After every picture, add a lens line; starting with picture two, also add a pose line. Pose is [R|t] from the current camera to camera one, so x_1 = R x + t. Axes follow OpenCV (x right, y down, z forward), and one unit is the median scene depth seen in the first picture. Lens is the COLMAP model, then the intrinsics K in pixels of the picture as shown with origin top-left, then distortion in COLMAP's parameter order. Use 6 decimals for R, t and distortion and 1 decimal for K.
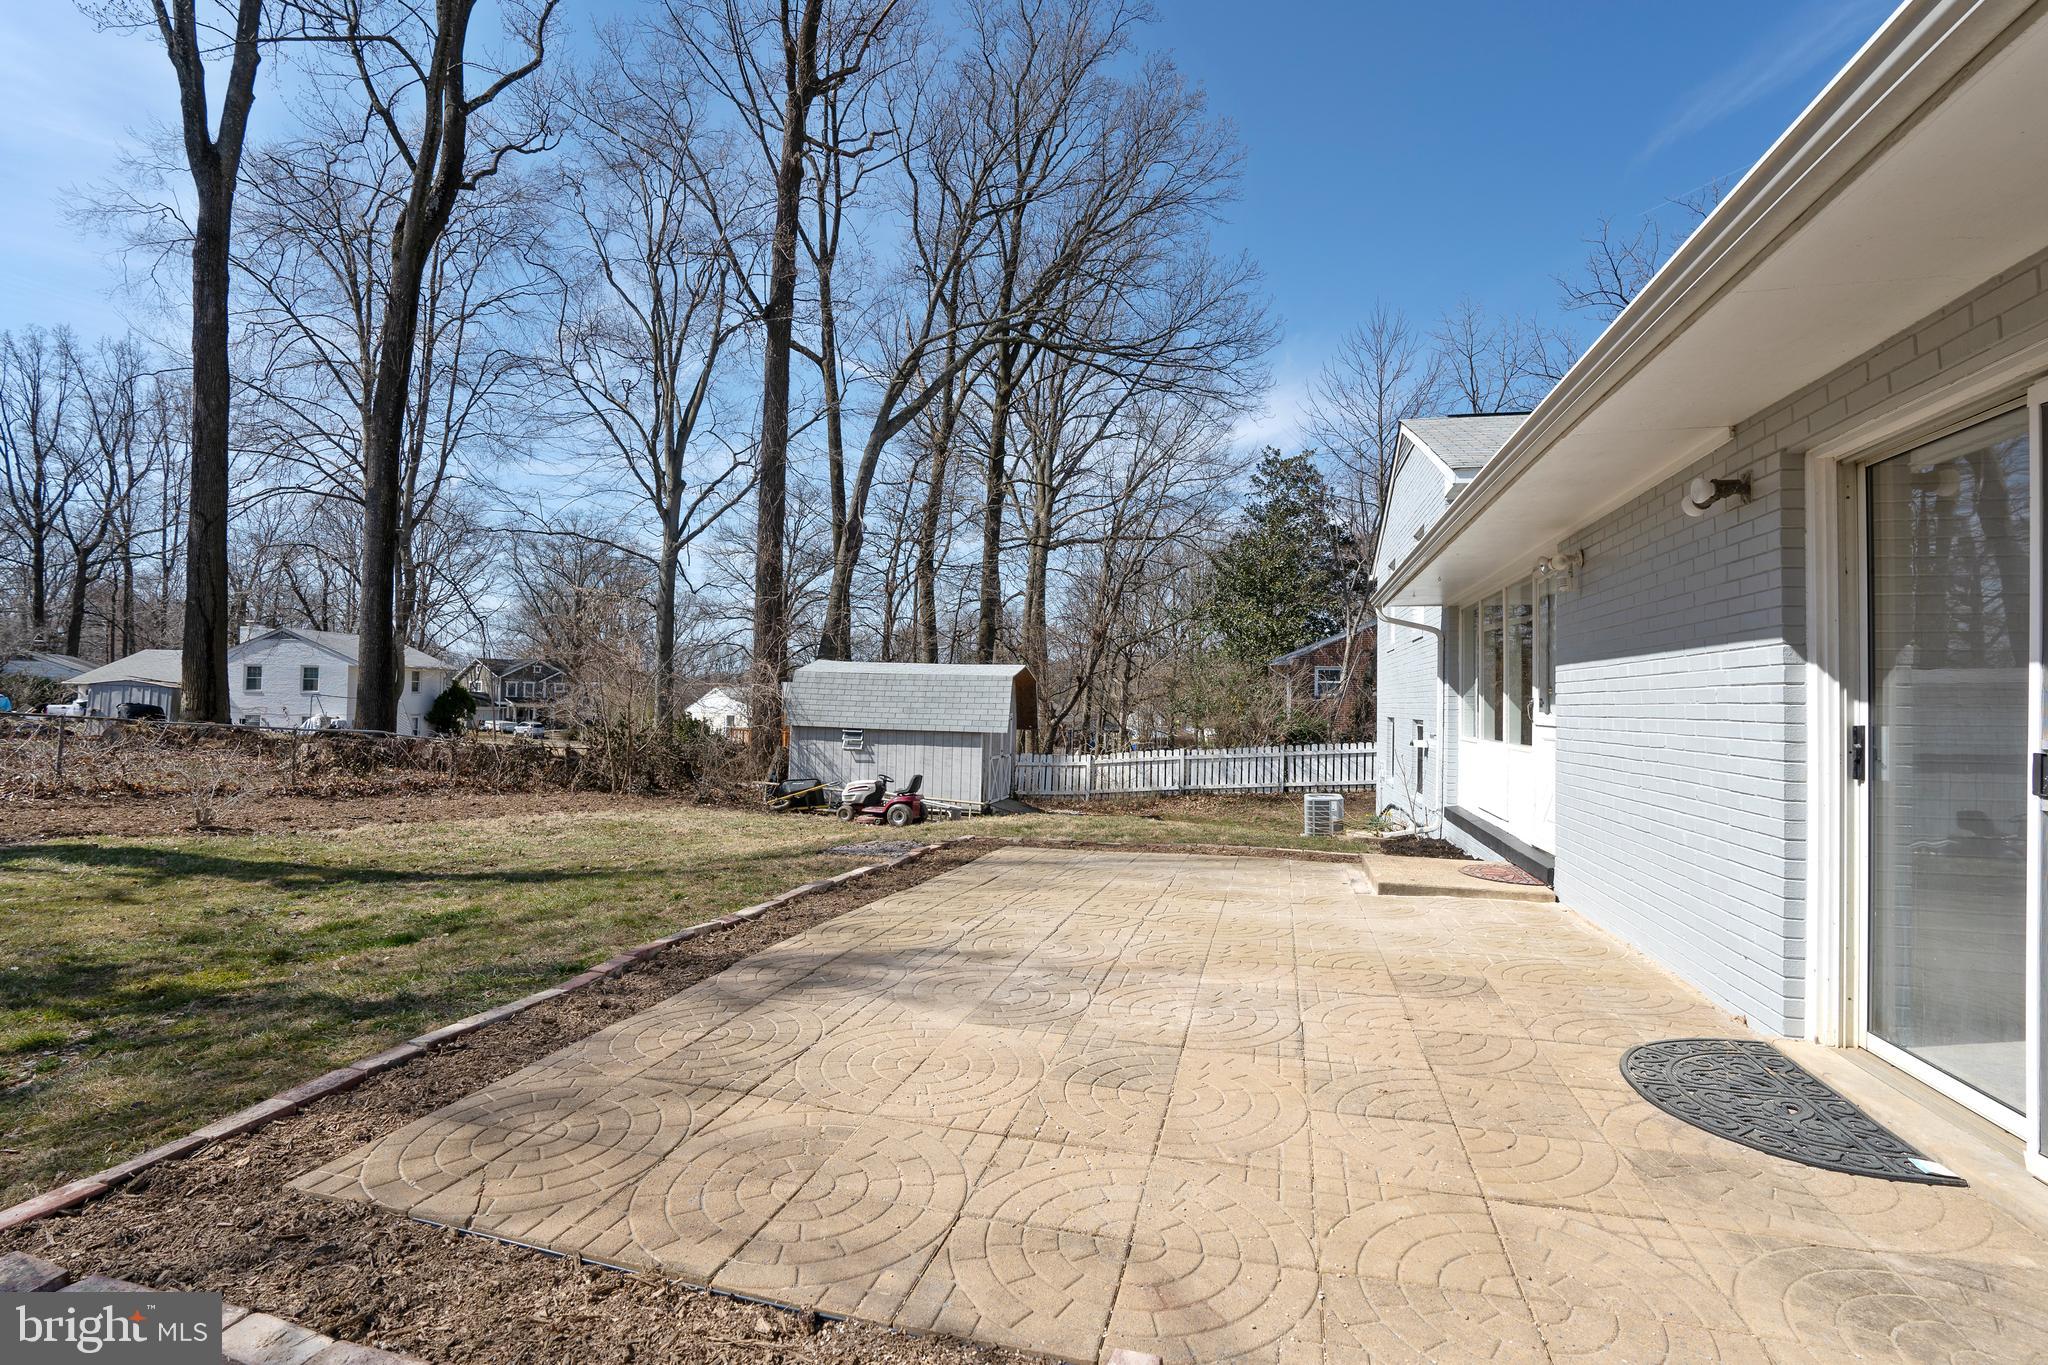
lens RADIAL K [[946.5, 0, 1022.6], [0, 946.5, 674.5], [0, 0, 1]] dist [-0.054322, 0.027885]
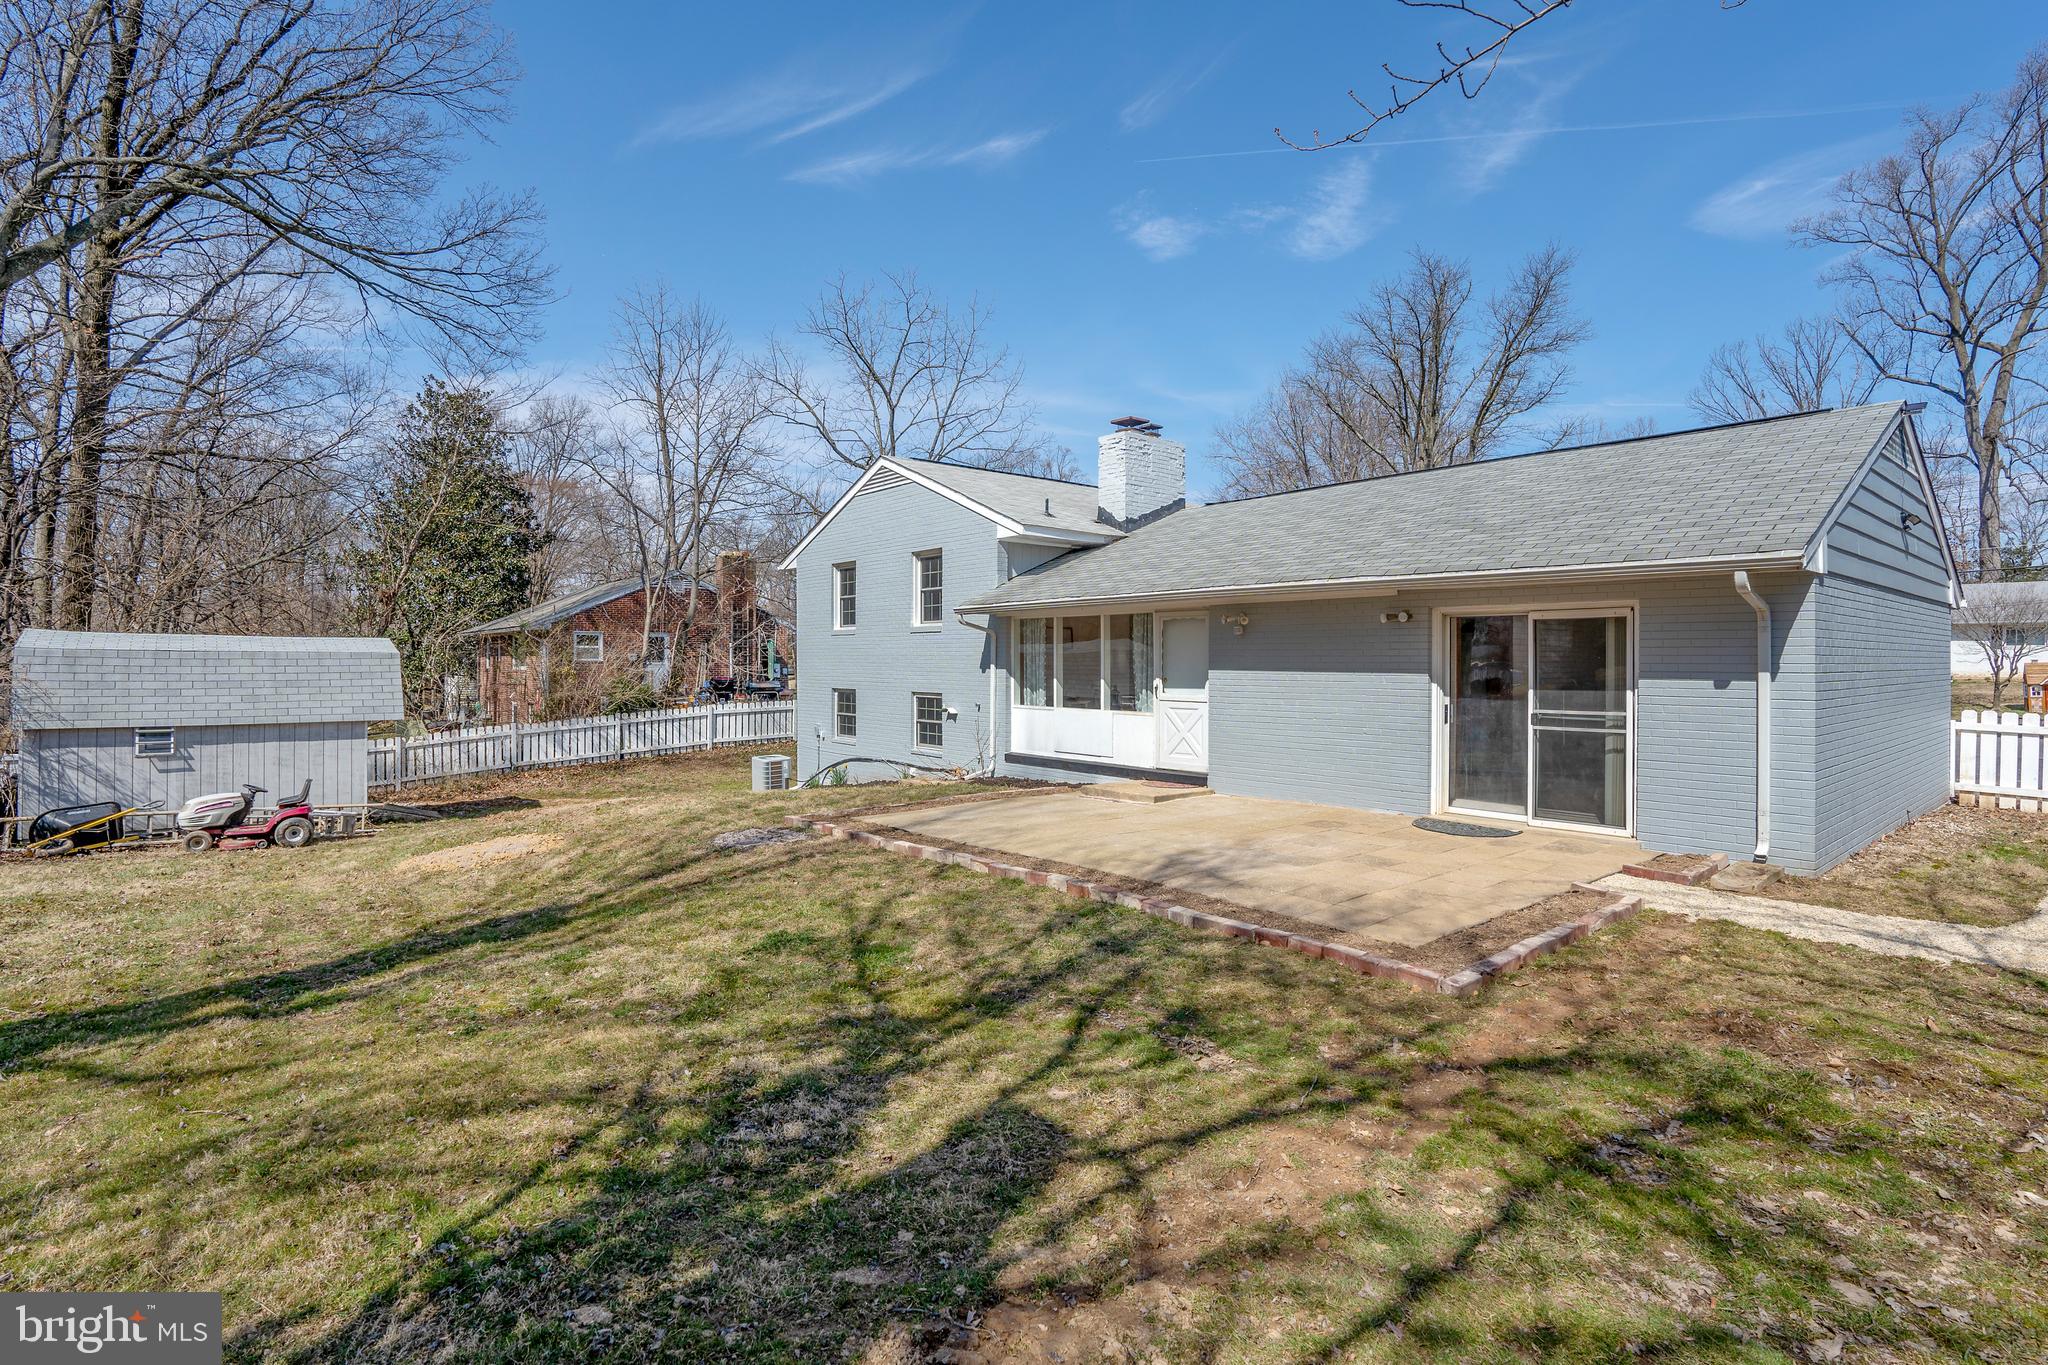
lens RADIAL K [[946.5, 0, 1022.6], [0, 946.5, 674.5], [0, 0, 1]] dist [-0.054322, 0.027885]
pose [[0.616784, -0.028154, 0.786629, -0.254708], [-0.011490, 0.998932, 0.044761, -0.018066], [-0.787049, -0.036646, 0.615801, 0.027822]]
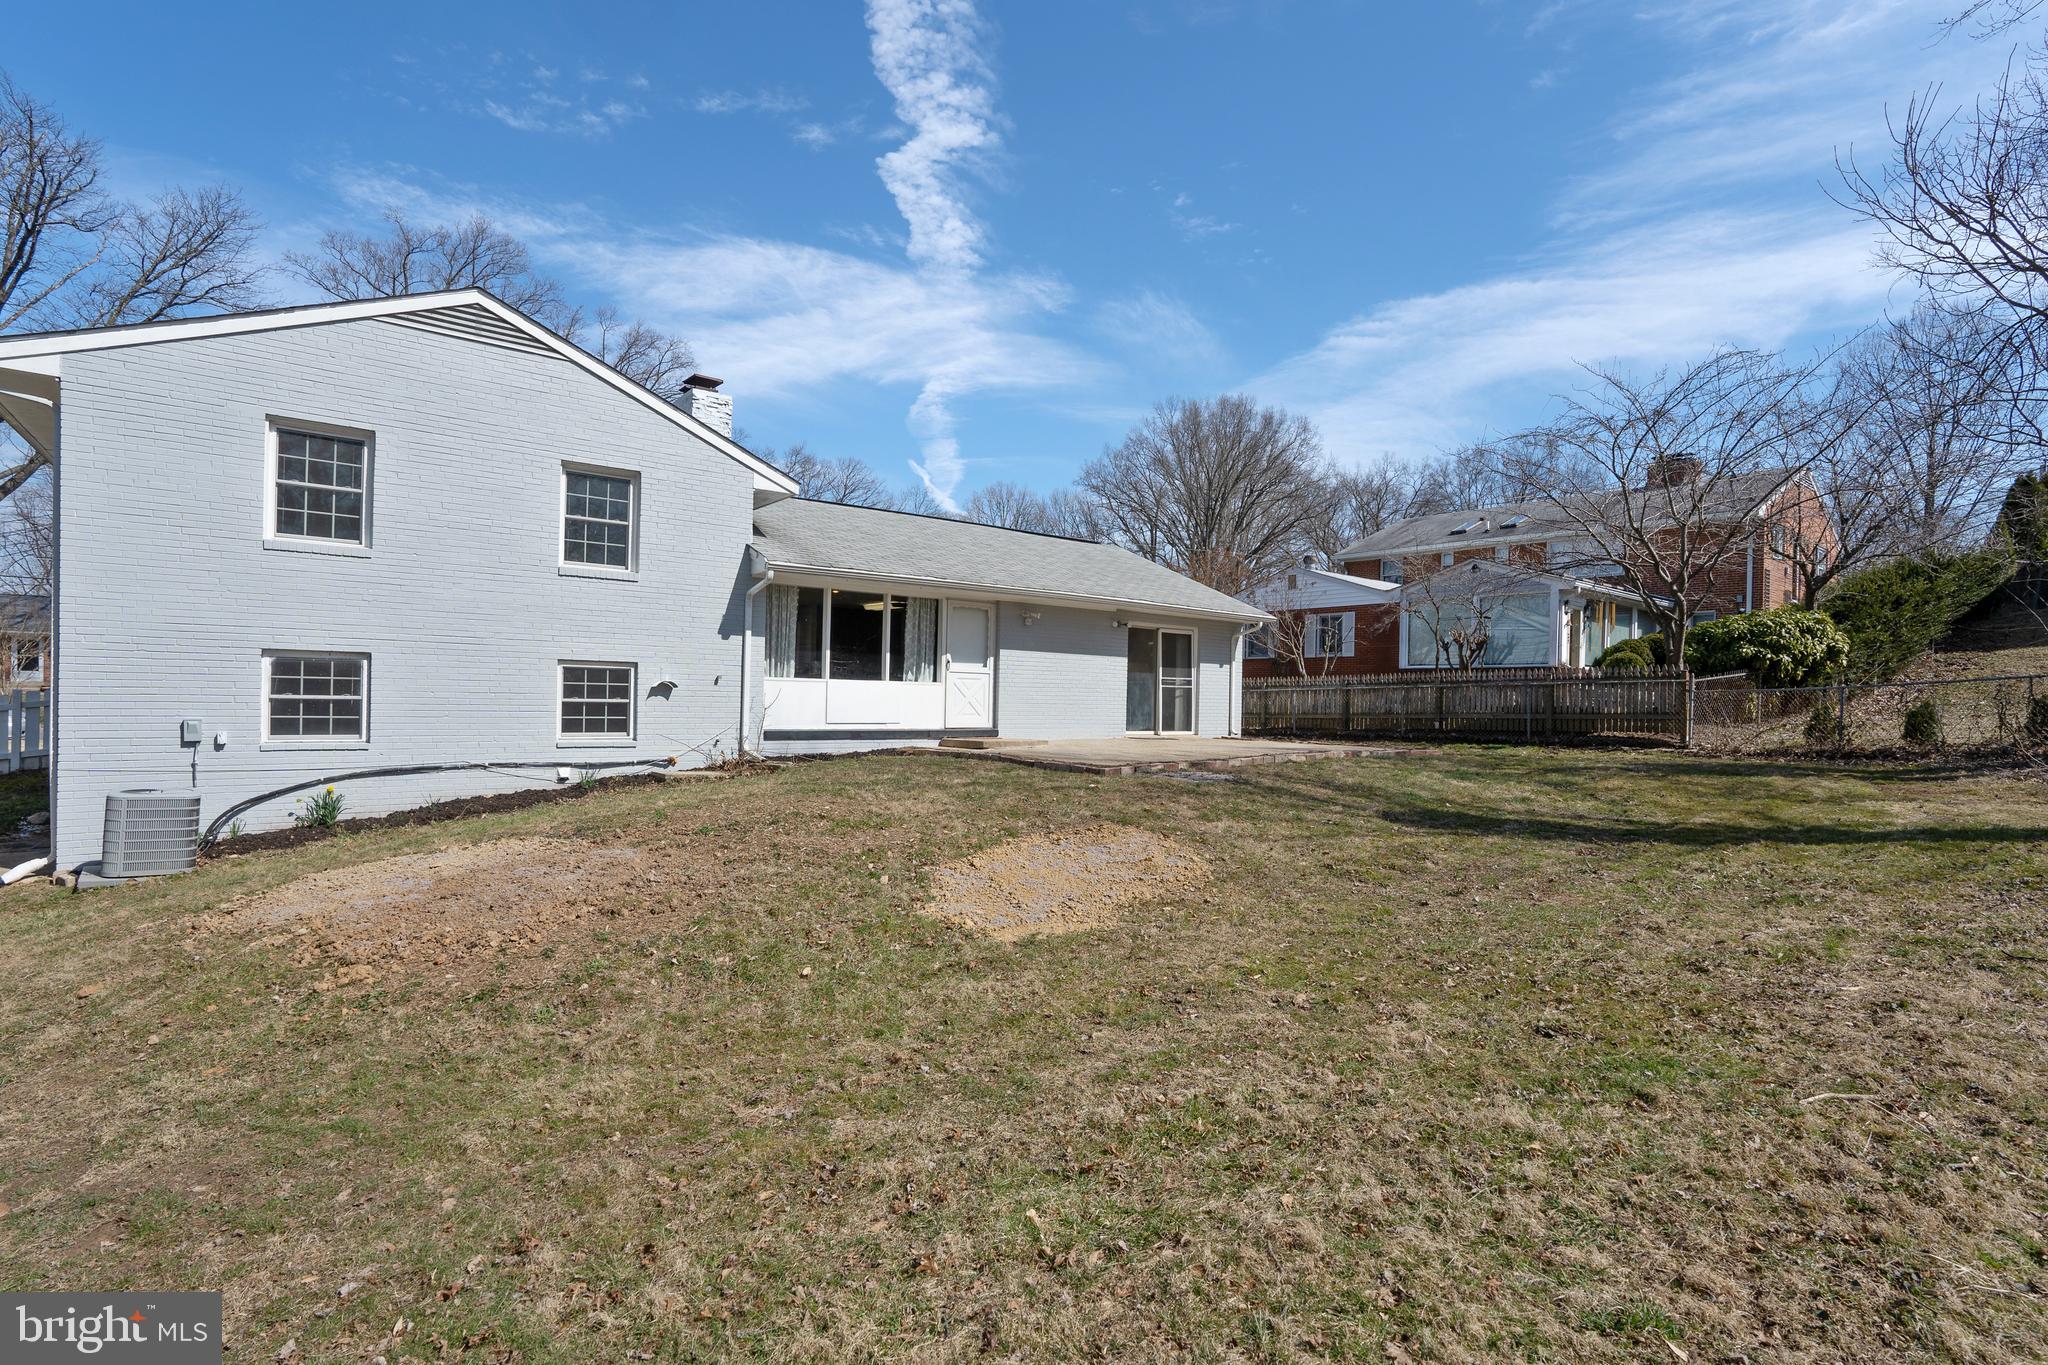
lens RADIAL K [[946.5, 0, 1022.6], [0, 946.5, 674.5], [0, 0, 1]] dist [-0.054322, 0.027885]
pose [[-0.749926, -0.065051, 0.658315, -0.253824], [-0.081133, 0.996685, 0.006063, 0.007778], [-0.656527, -0.048864, -0.752718, 0.624855]]
